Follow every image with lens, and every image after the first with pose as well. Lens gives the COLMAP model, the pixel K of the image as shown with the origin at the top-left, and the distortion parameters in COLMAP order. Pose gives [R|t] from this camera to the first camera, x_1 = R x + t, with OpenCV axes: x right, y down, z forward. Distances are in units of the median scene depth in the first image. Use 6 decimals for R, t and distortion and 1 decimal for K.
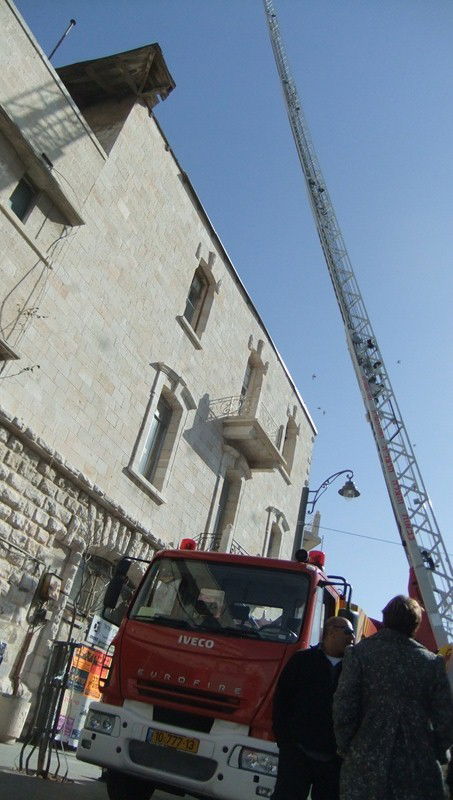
lens RADIAL K [[593.3, 0, 226.5], [0, 593.3, 400.0], [0, 0, 1]] dist [-0.105024, 0.093351]
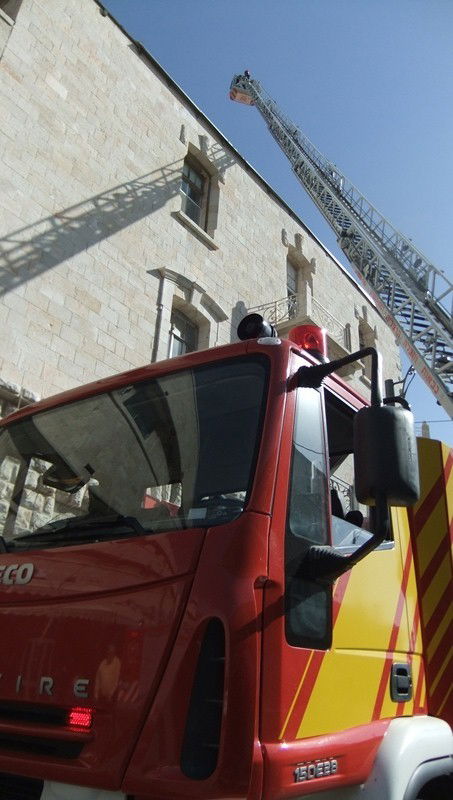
lens RADIAL K [[593.3, 0, 226.5], [0, 593.3, 400.0], [0, 0, 1]] dist [-0.105024, 0.093351]
pose [[0.953242, -0.251685, -0.167285, 0.054889], [0.259630, 0.965328, 0.027090, 0.099688], [0.154666, -0.069255, 0.985536, 0.196797]]
